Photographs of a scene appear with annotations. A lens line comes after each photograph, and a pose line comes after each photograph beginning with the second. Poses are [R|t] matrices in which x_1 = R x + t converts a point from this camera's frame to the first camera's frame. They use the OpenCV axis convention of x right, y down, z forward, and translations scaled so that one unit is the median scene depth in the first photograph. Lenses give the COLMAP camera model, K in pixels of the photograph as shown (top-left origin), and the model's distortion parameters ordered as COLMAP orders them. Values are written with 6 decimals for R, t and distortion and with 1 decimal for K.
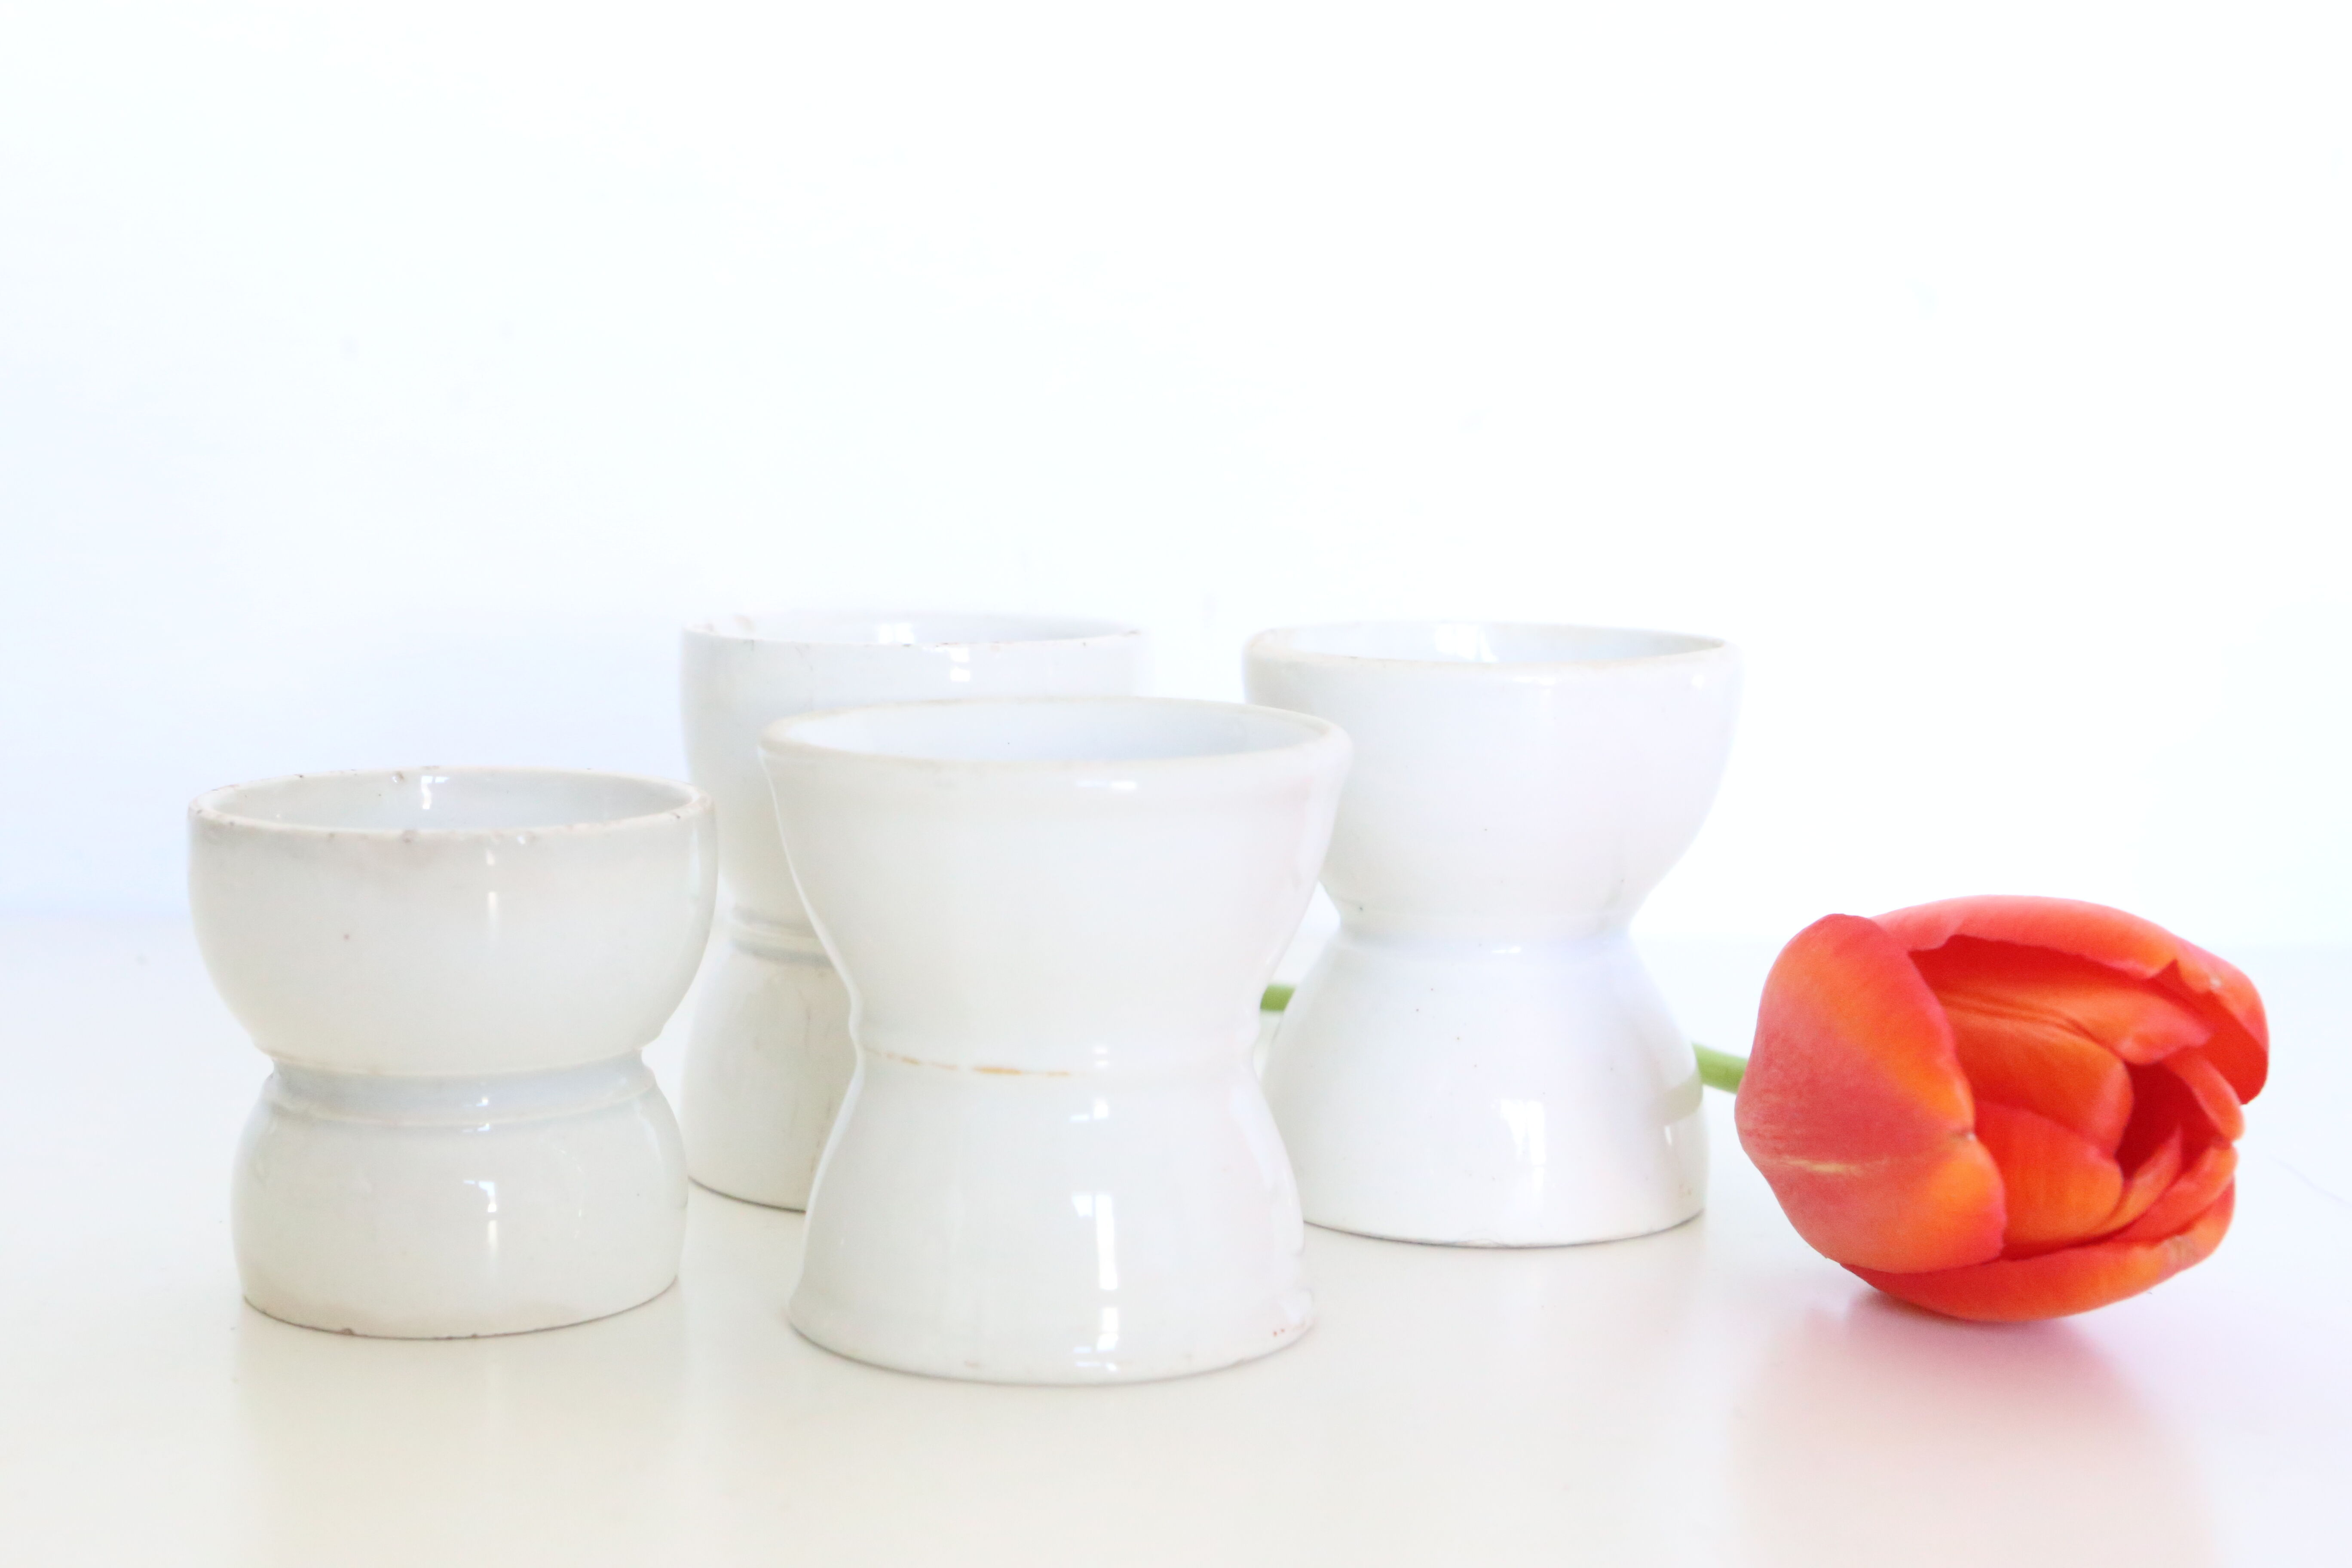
lens RADIAL K [[3866.4, 0, 1162.7], [0, 3866.4, 786.6], [0, 0, 1]] dist [-0.017028, 0.000000]
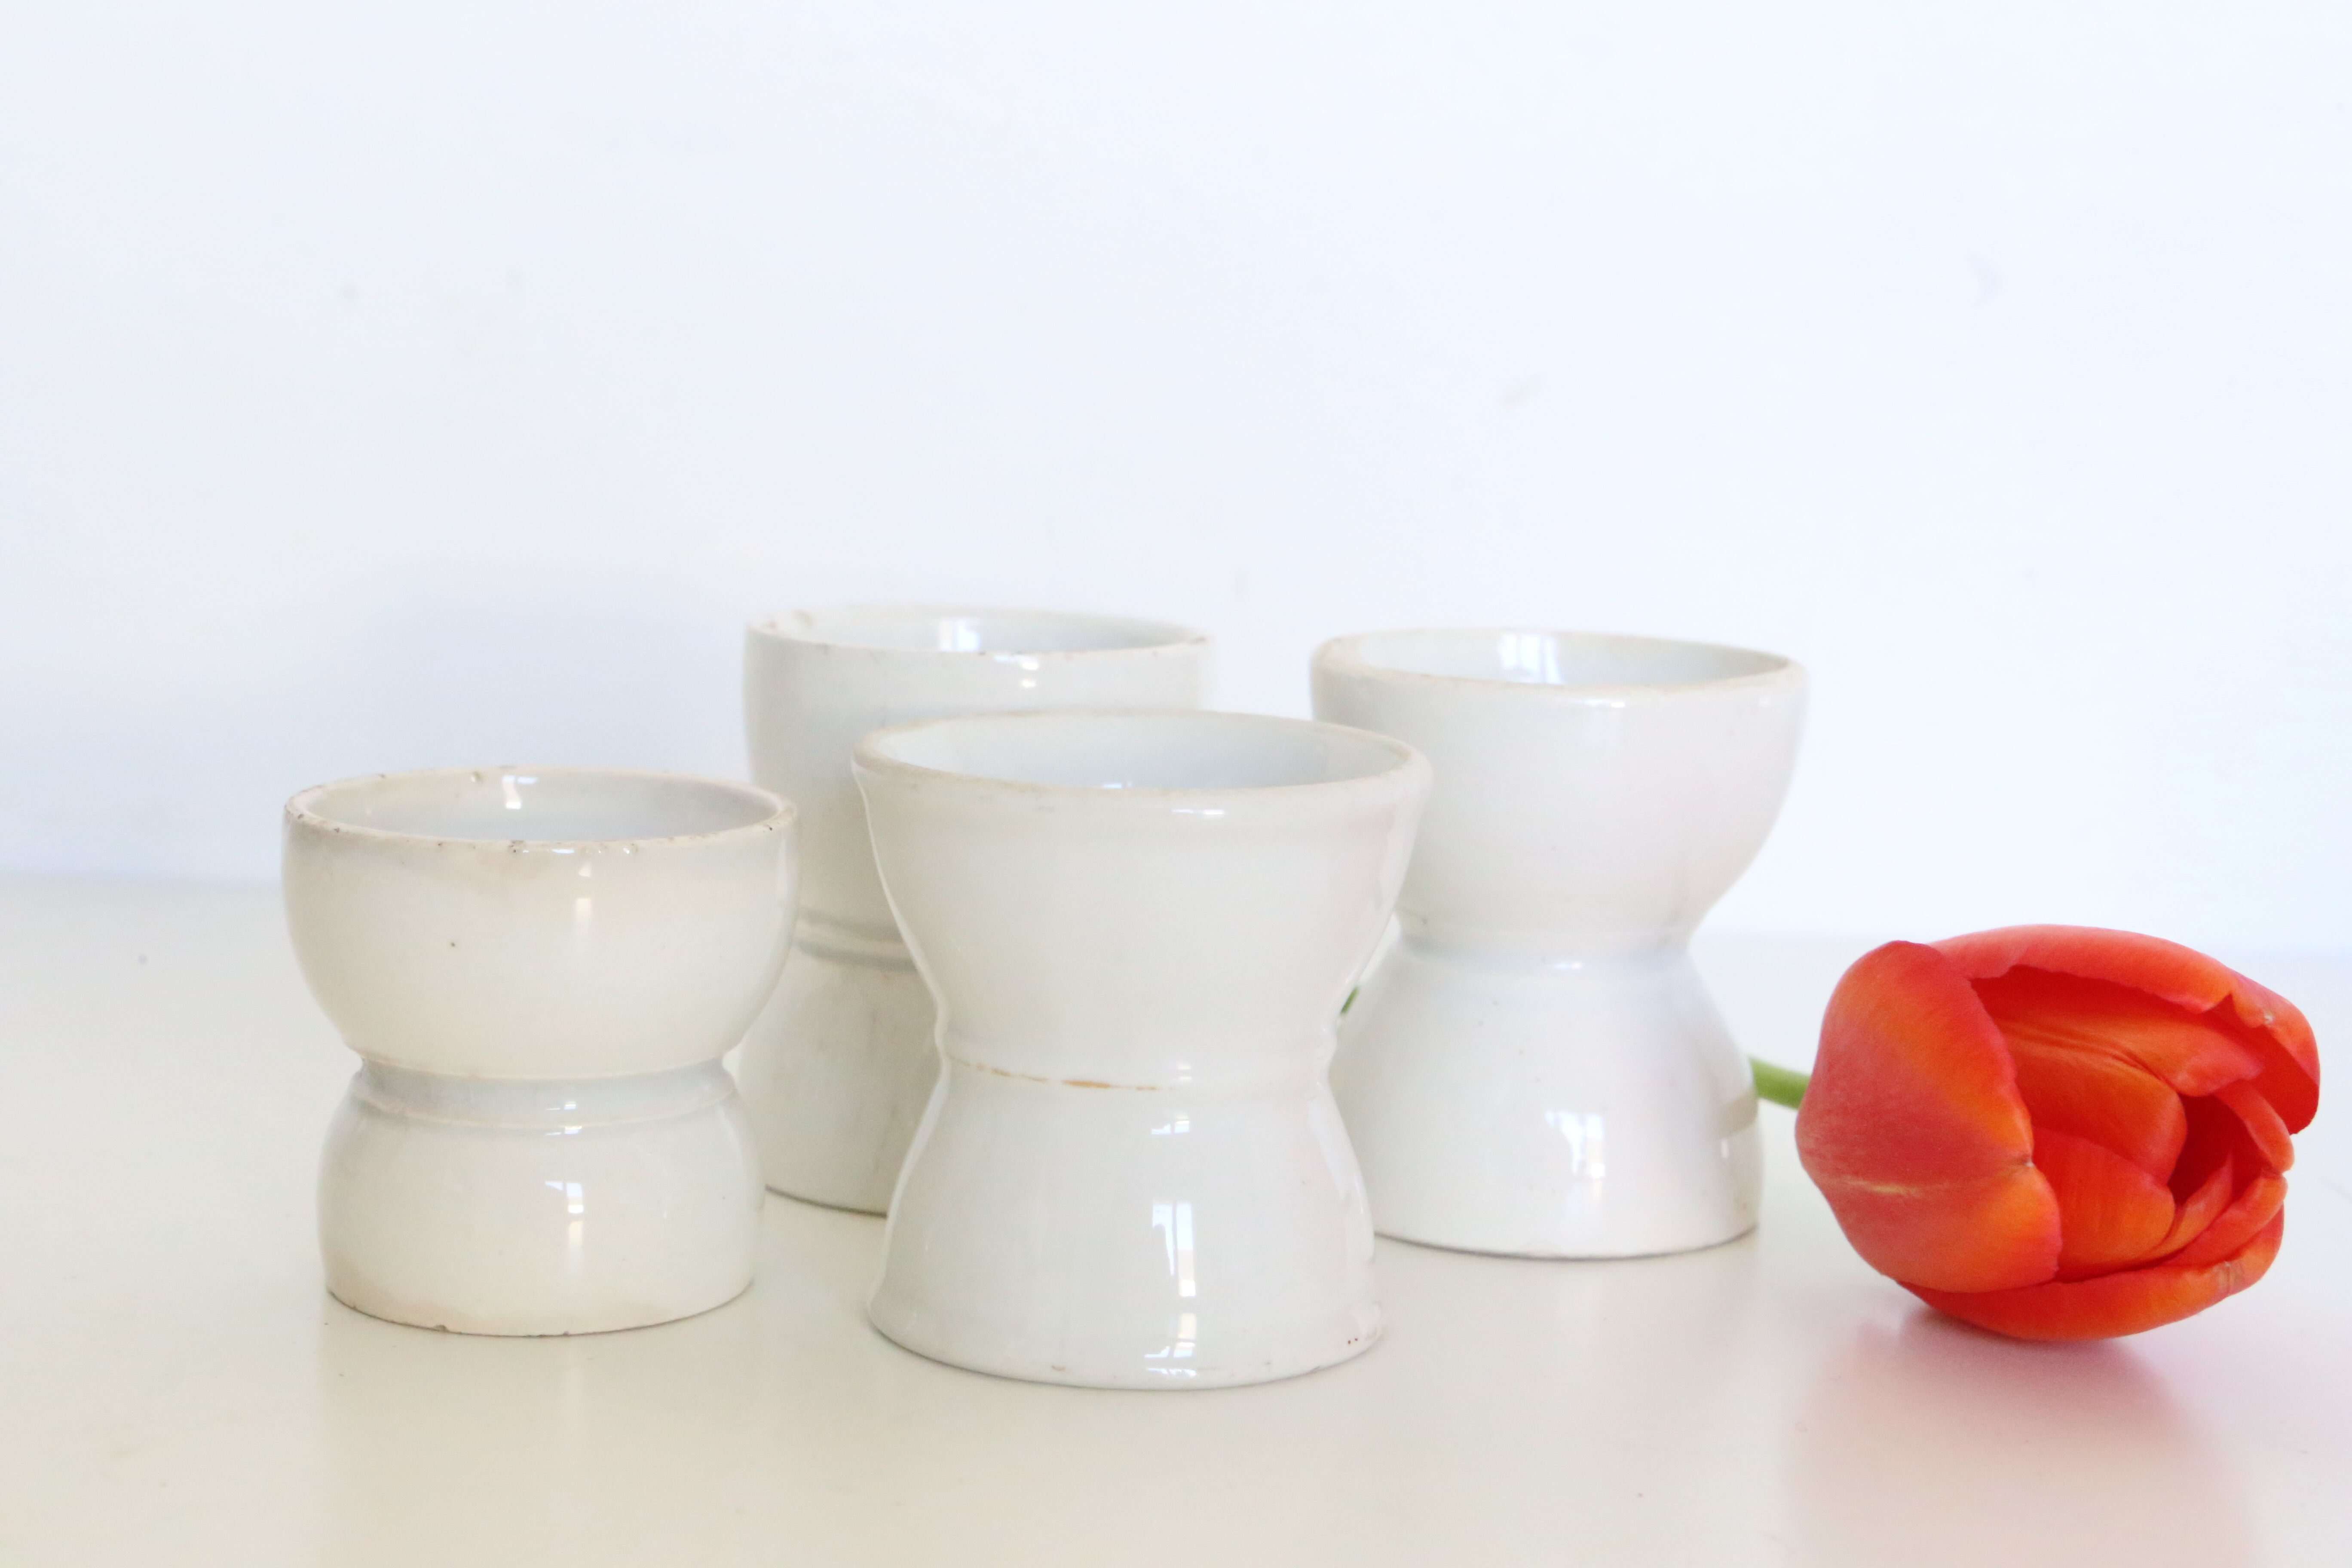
lens RADIAL K [[4330.3, 0, 1184.8], [0, 4330.3, 785.2], [0, 0, 1]] dist [0.016719, 0.000000]
pose [[0.999657, 0.017003, 0.019905, -0.038462], [-0.017337, 0.999710, 0.016739, -0.024155], [-0.019615, -0.017079, 0.999662, -0.141599]]
